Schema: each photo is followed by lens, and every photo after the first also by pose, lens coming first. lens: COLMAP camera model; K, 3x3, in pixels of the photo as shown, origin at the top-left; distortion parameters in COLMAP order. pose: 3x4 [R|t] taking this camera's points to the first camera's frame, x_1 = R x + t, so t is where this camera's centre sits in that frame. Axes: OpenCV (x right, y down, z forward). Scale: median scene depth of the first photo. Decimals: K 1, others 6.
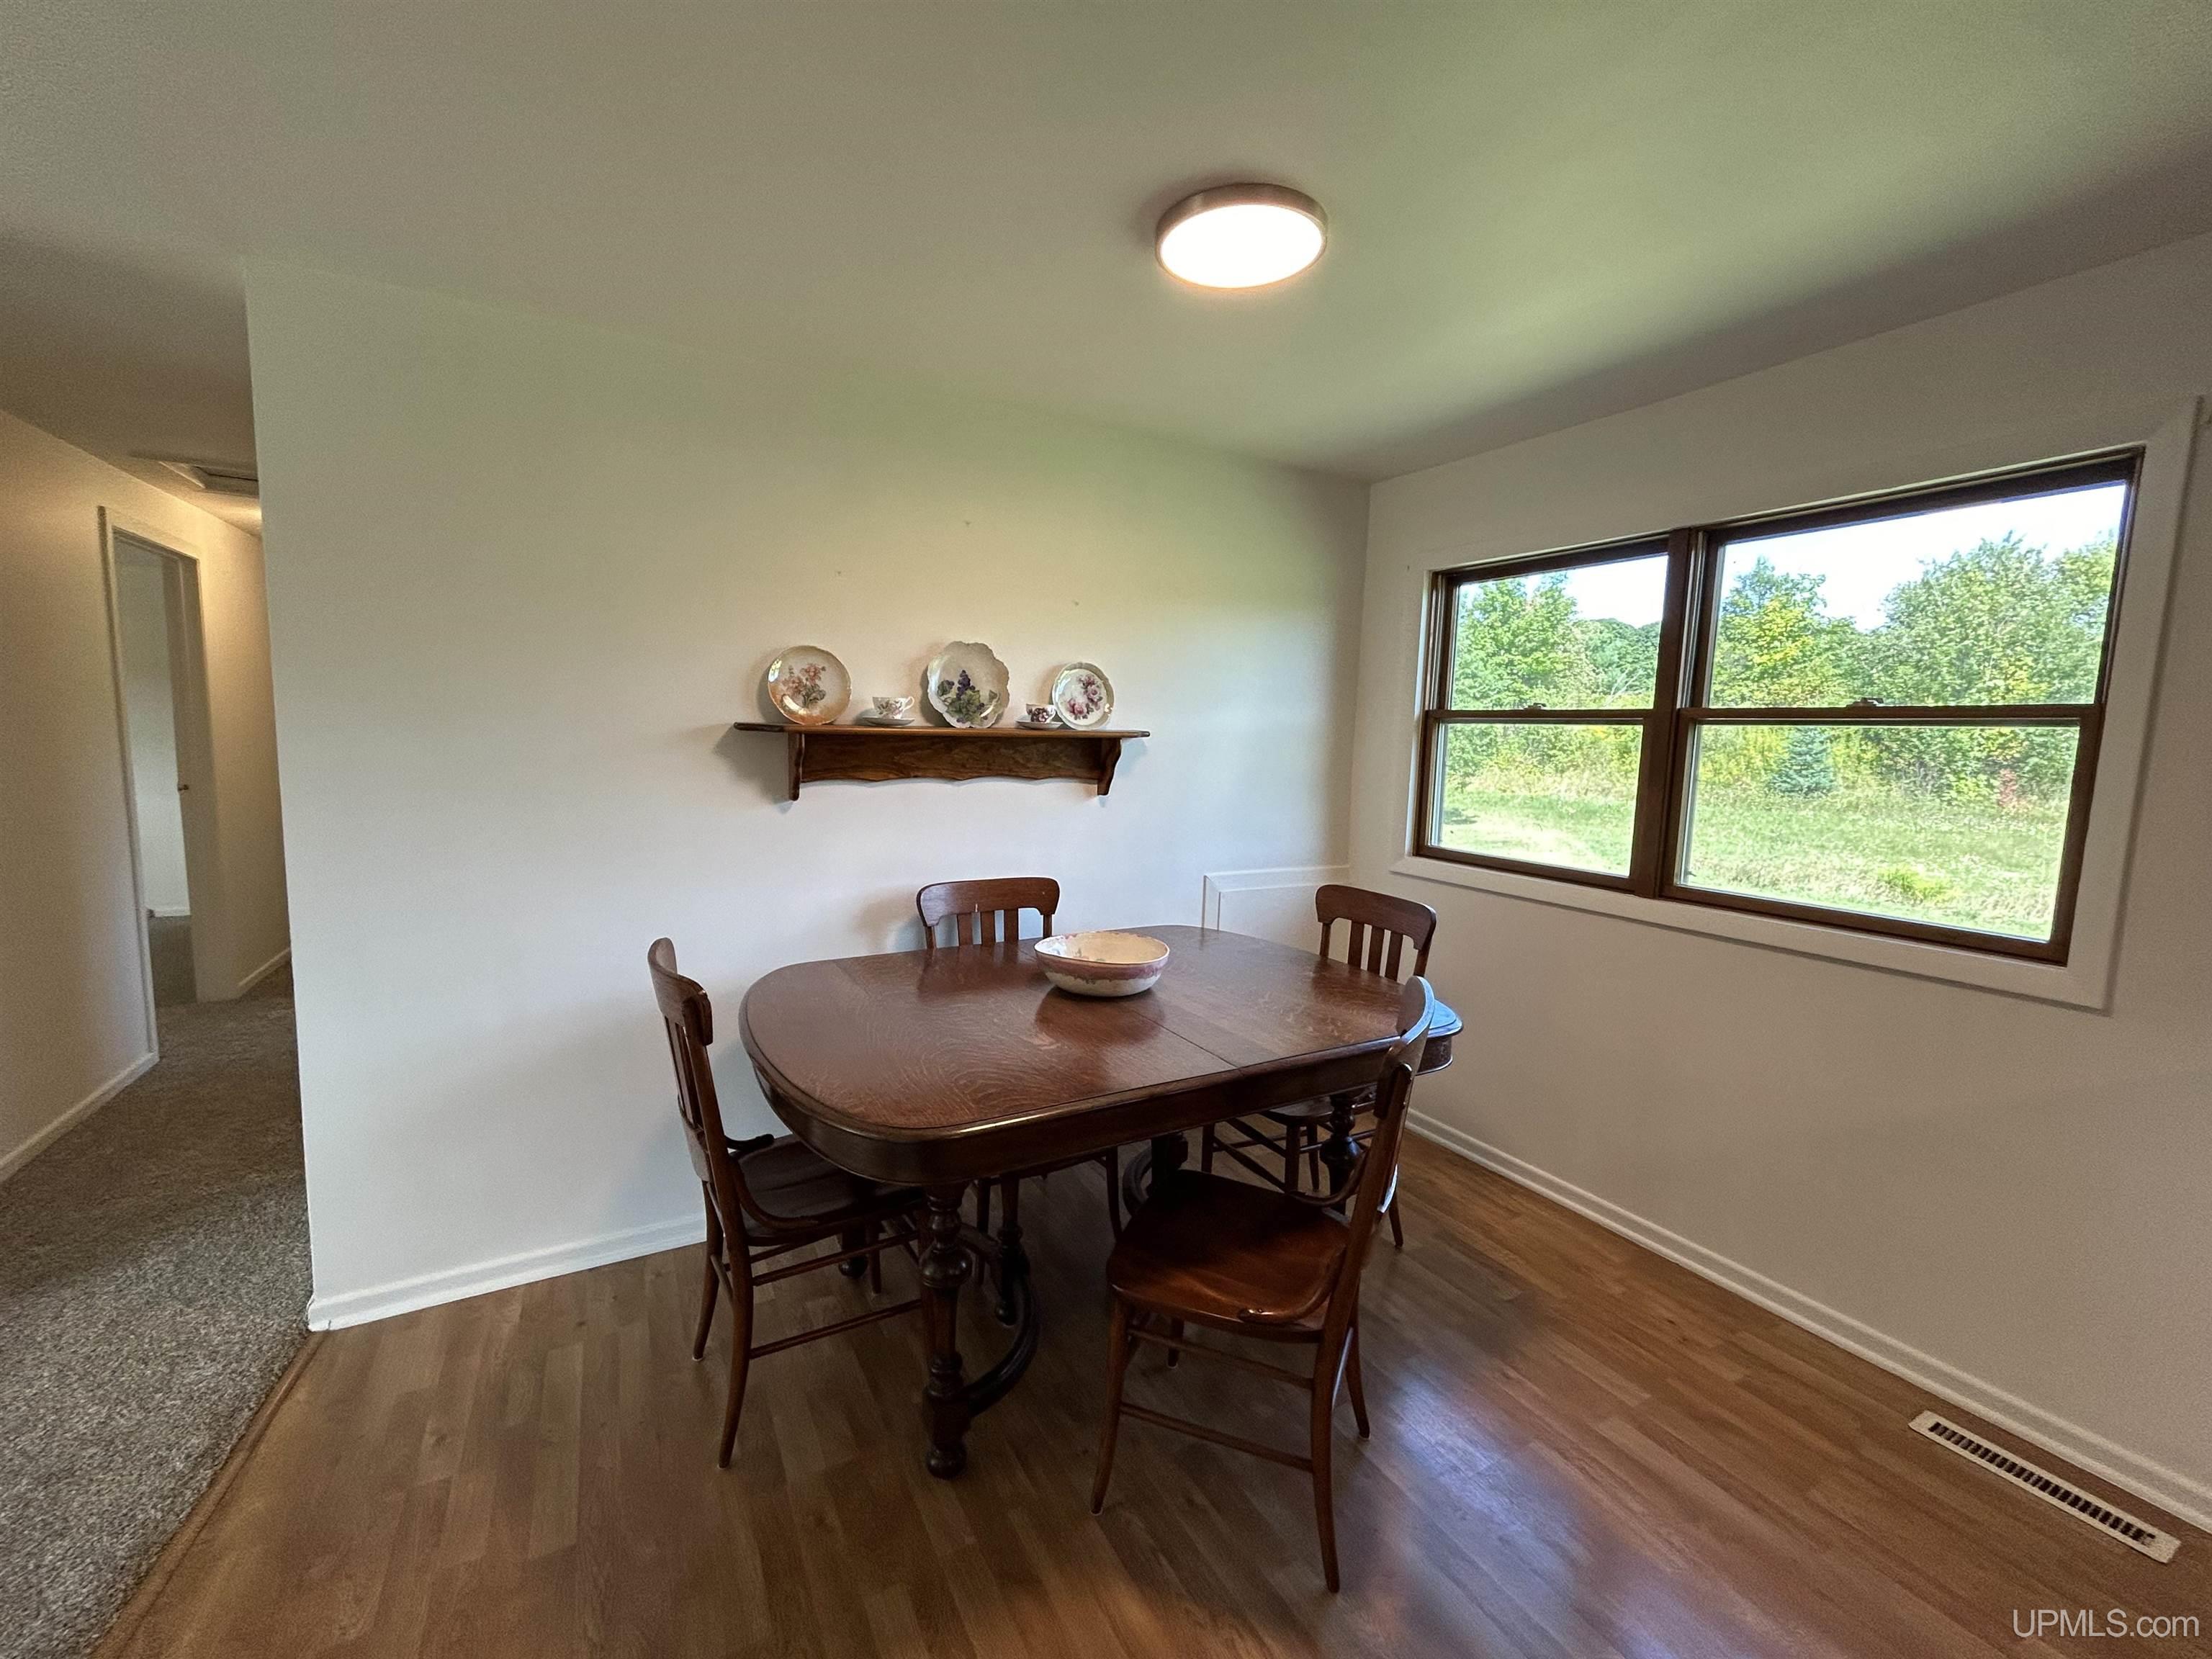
lens RADIAL K [[888.6, 0, 1101.4], [0, 888.6, 829.8], [0, 0, 1]] dist [-0.001050, 0.000171]
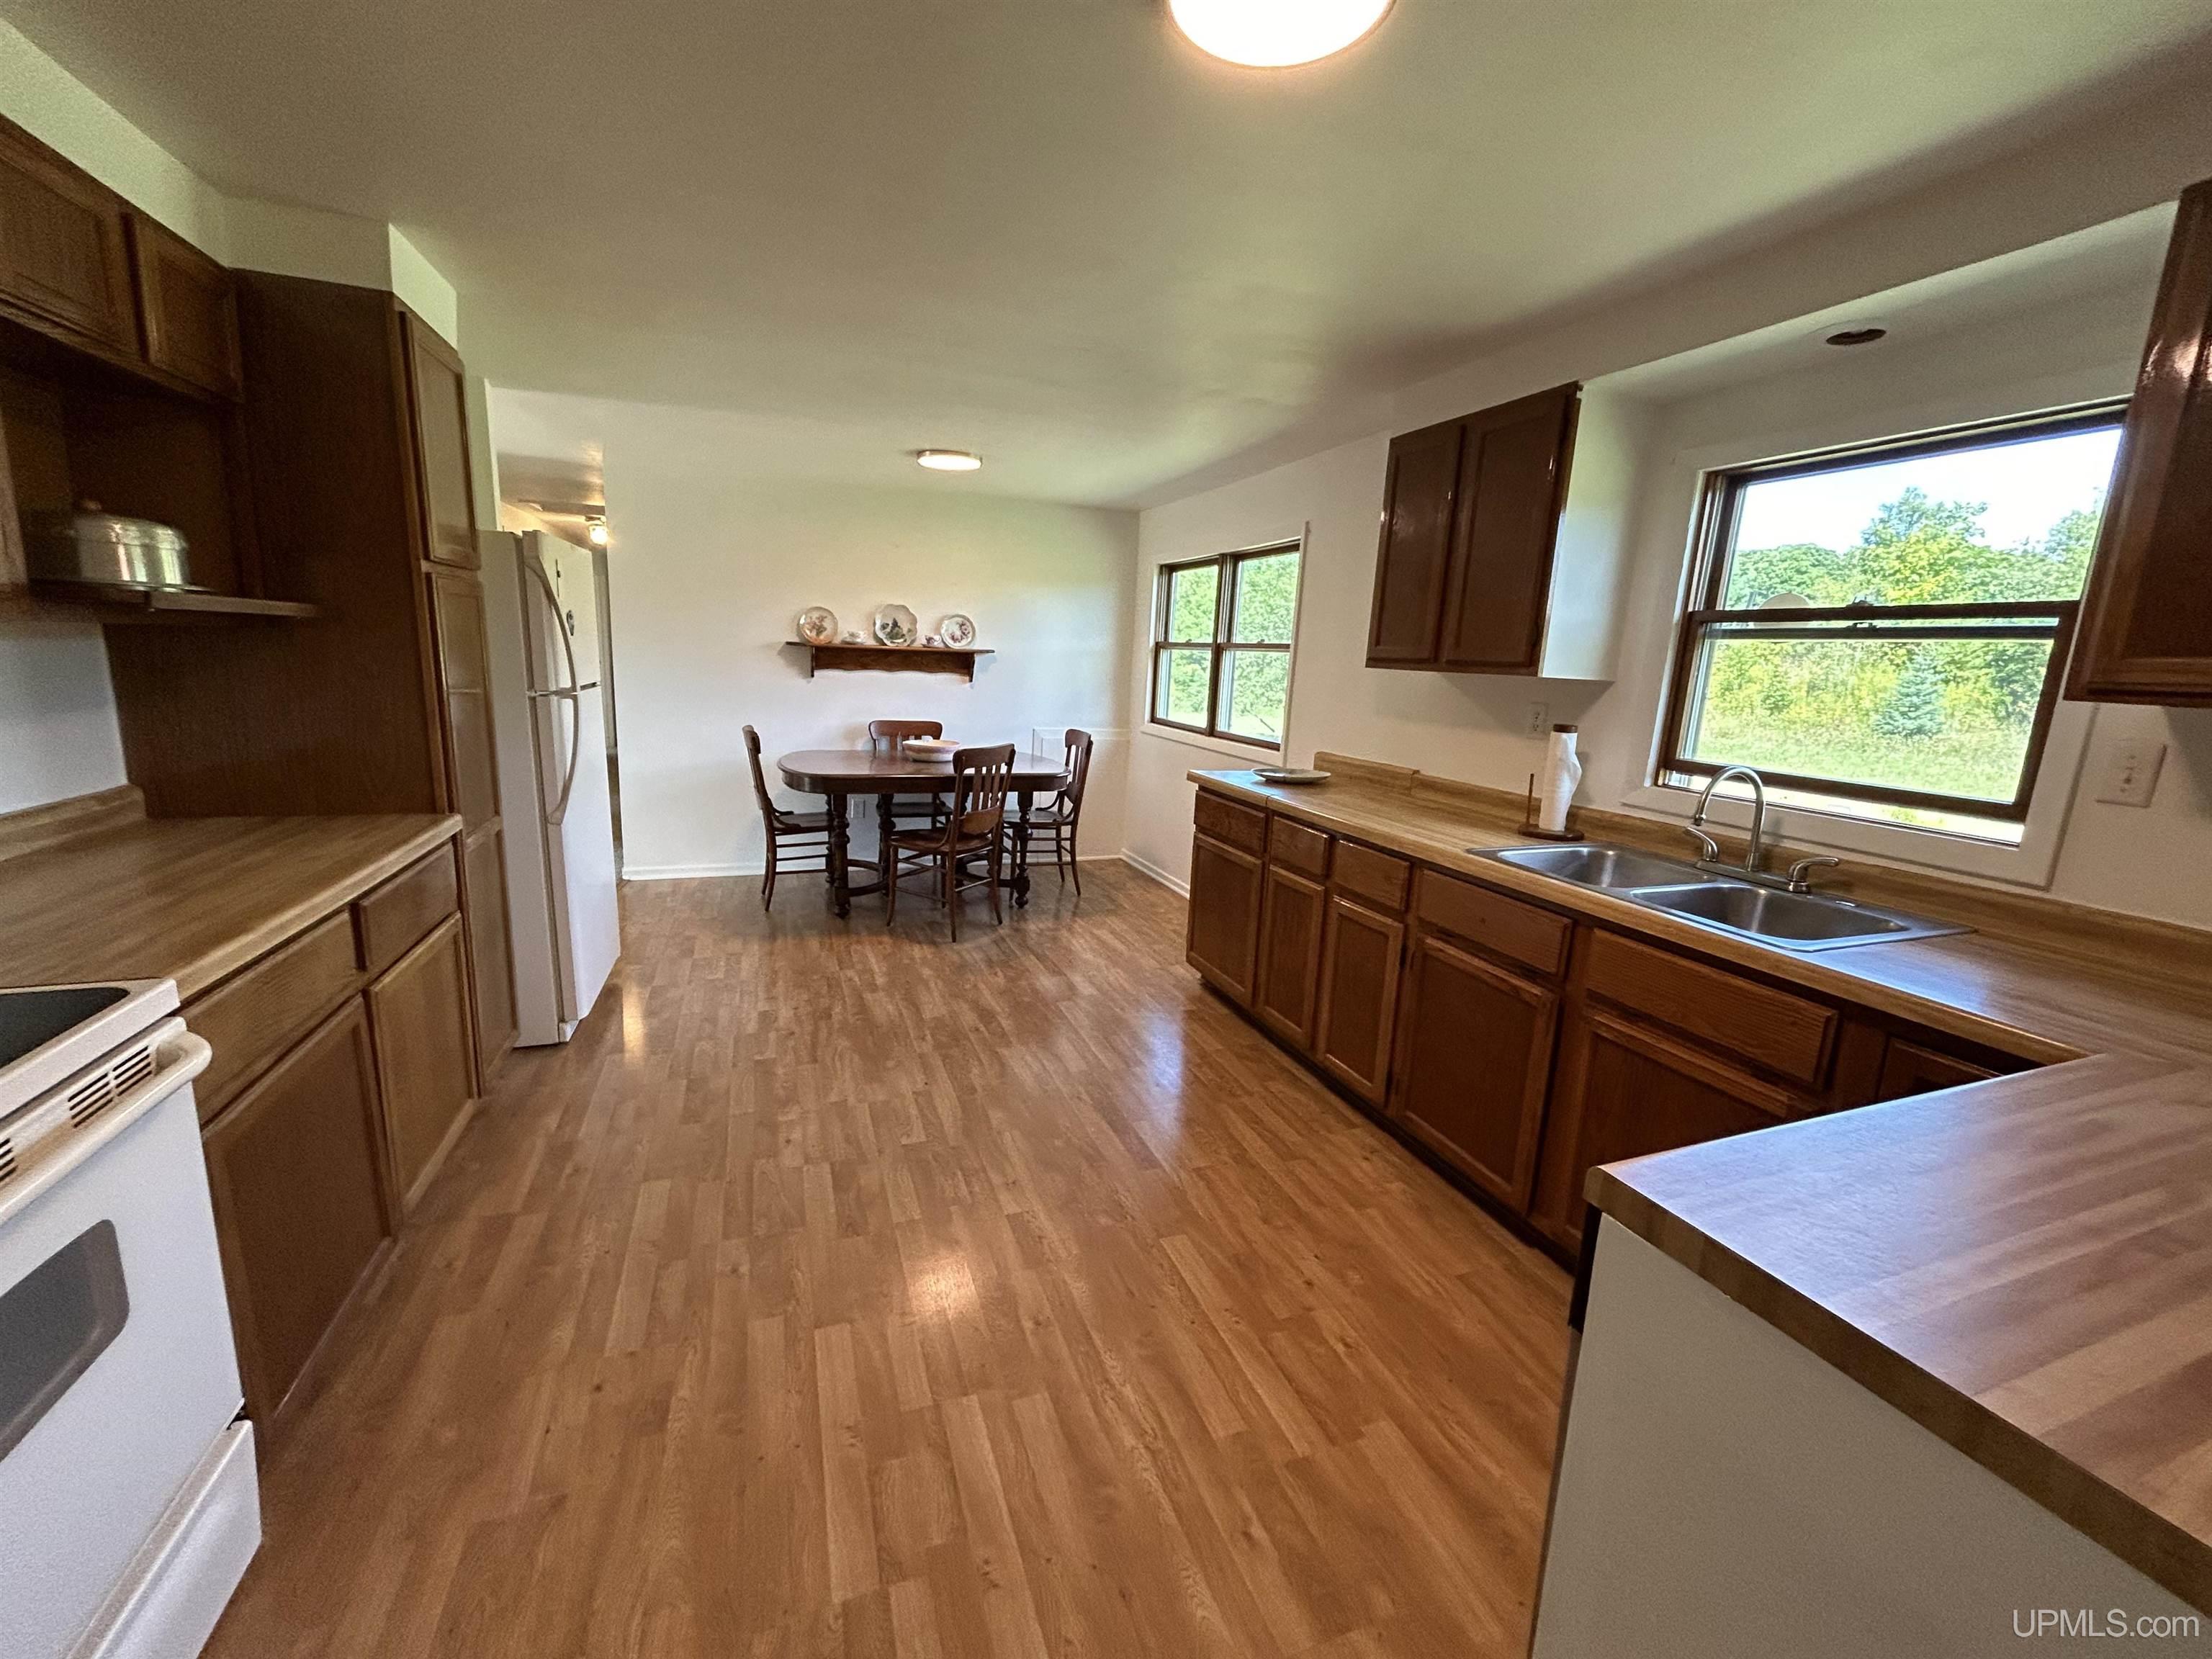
lens RADIAL K [[888.6, 0, 1102.2], [0, 888.6, 826.1], [0, 0, 1]] dist [-0.001050, 0.000171]
pose [[0.988629, 0.047046, -0.142826, 0.647519], [-0.035931, 0.996193, 0.079430, 0.123062], [0.146019, -0.073395, 0.986555, -1.019241]]
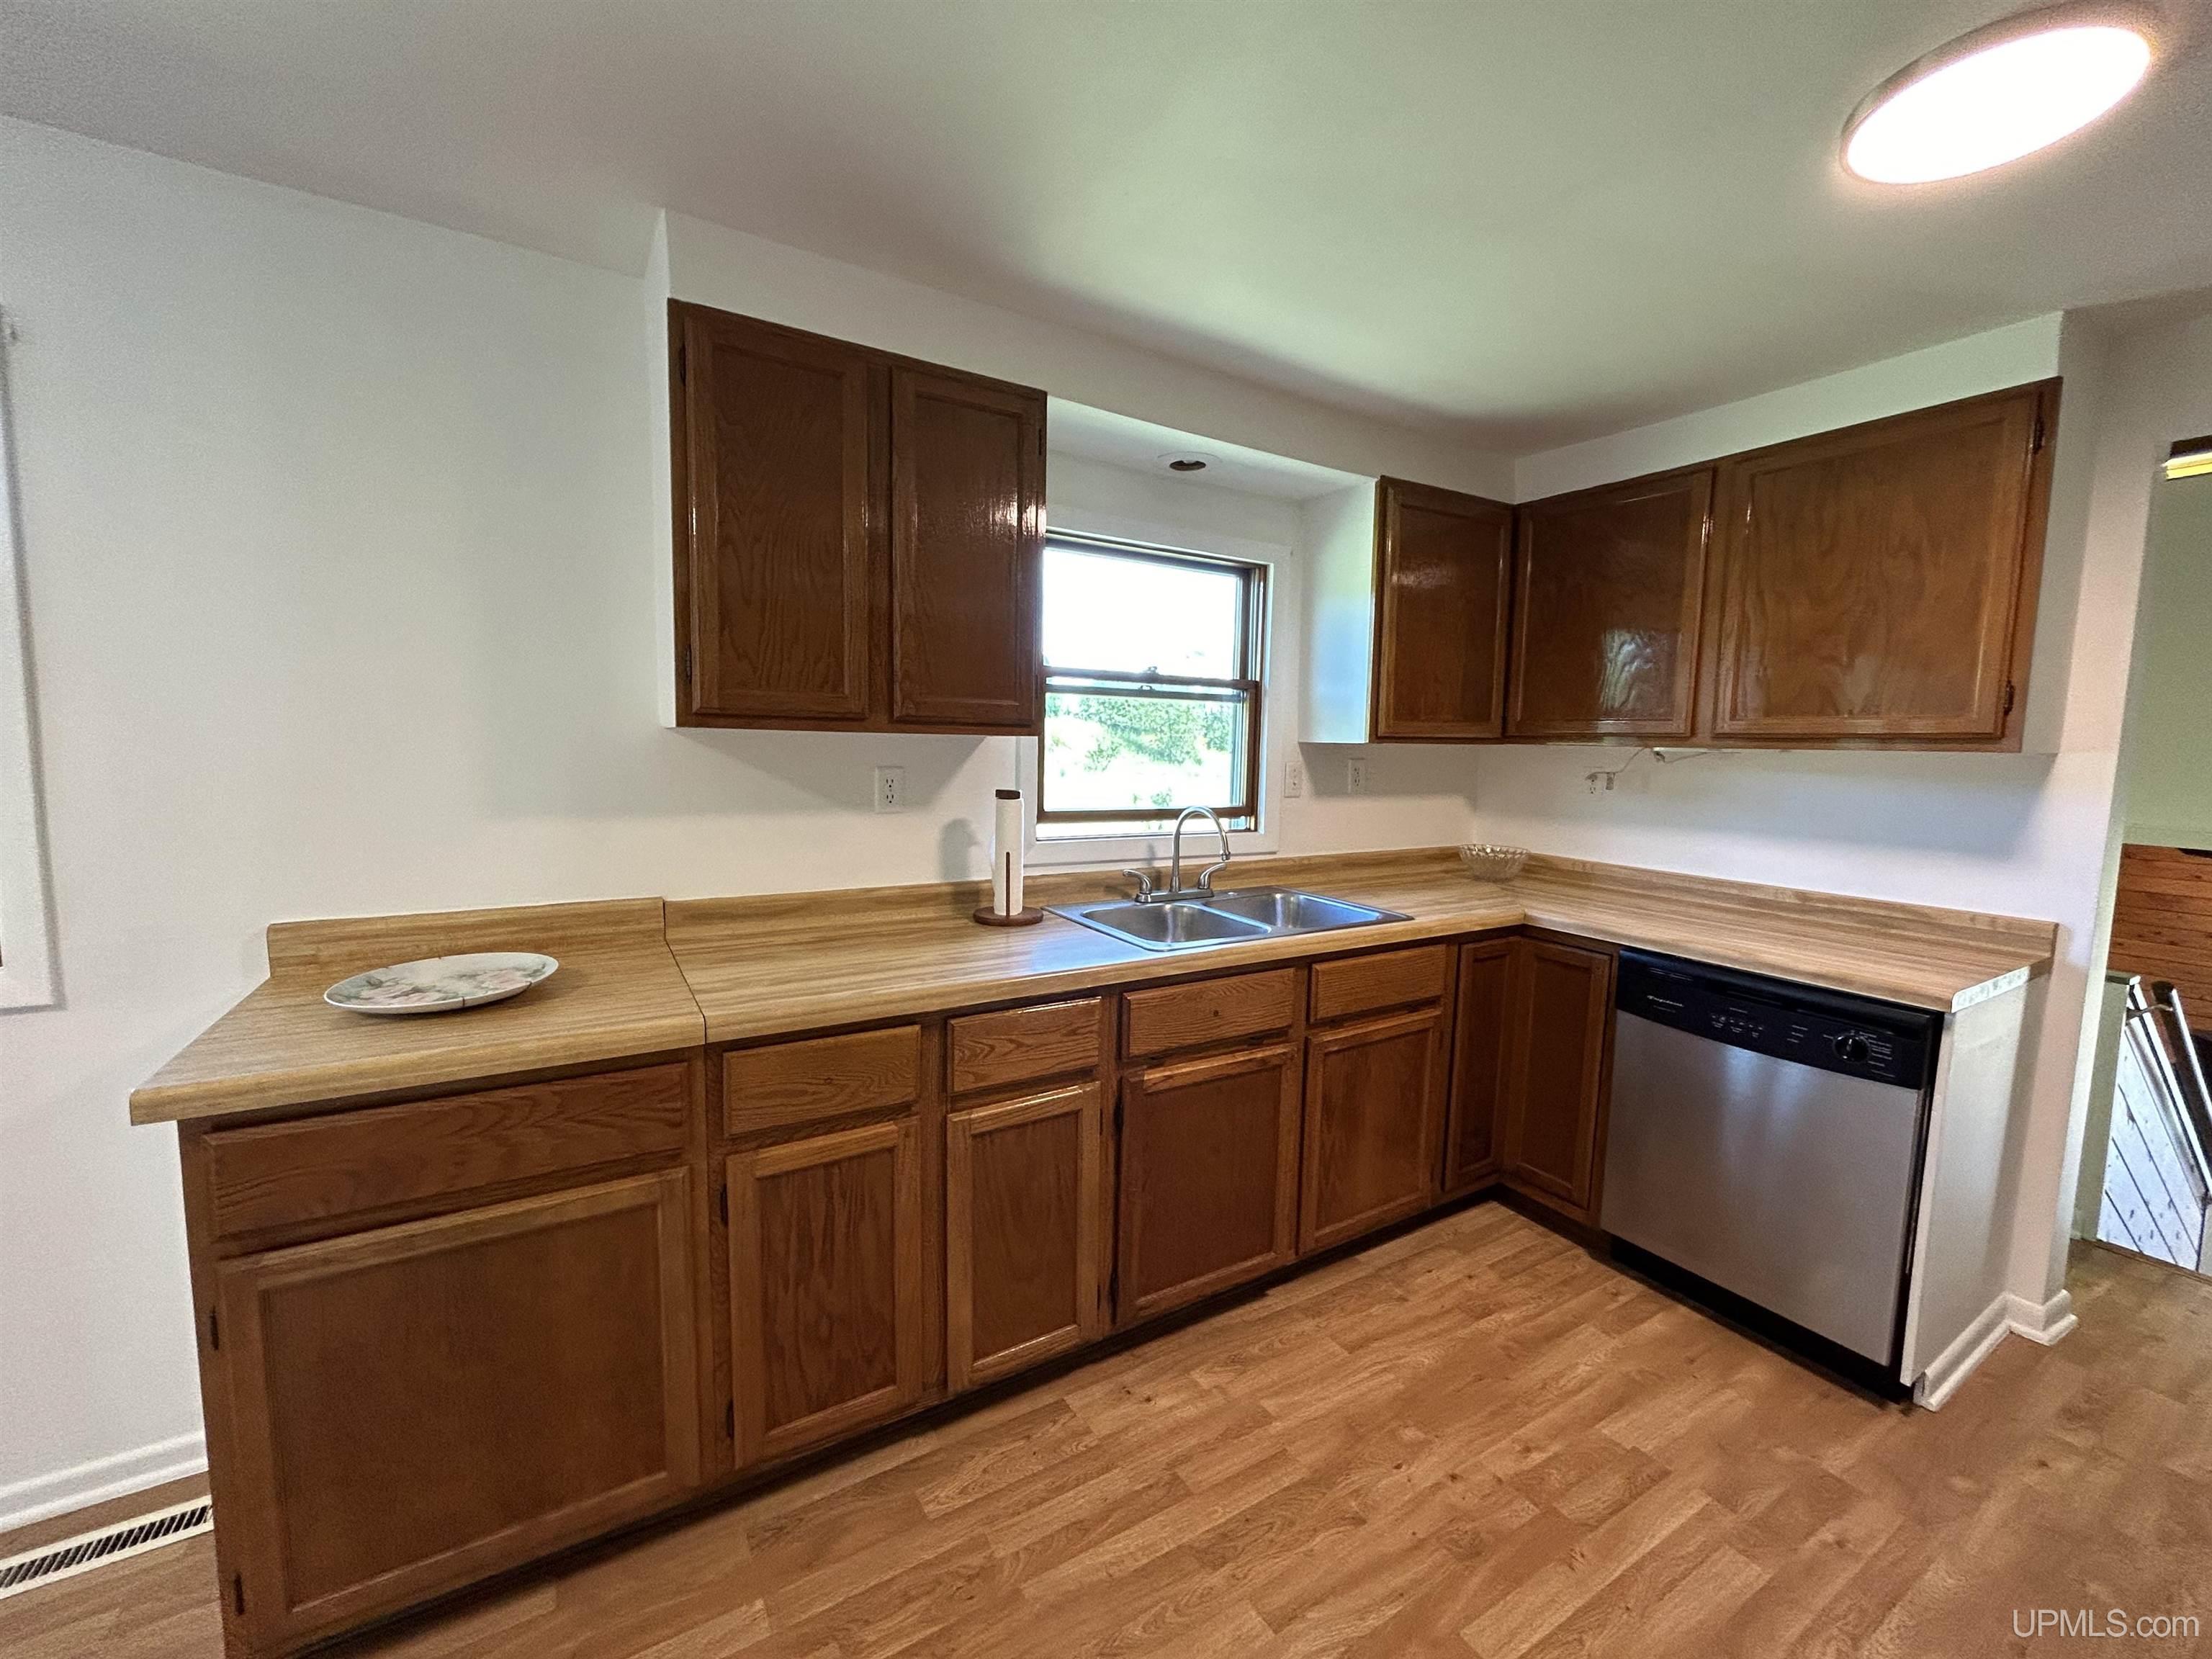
lens RADIAL K [[888.6, 0, 1102.8], [0, 888.6, 829.8], [0, 0, 1]] dist [-0.001050, 0.000171]
pose [[-0.034491, -0.127063, 0.991295, 0.160151], [0.087965, 0.987649, 0.129657, 0.005895], [-0.995526, 0.091671, -0.022888, -0.019766]]
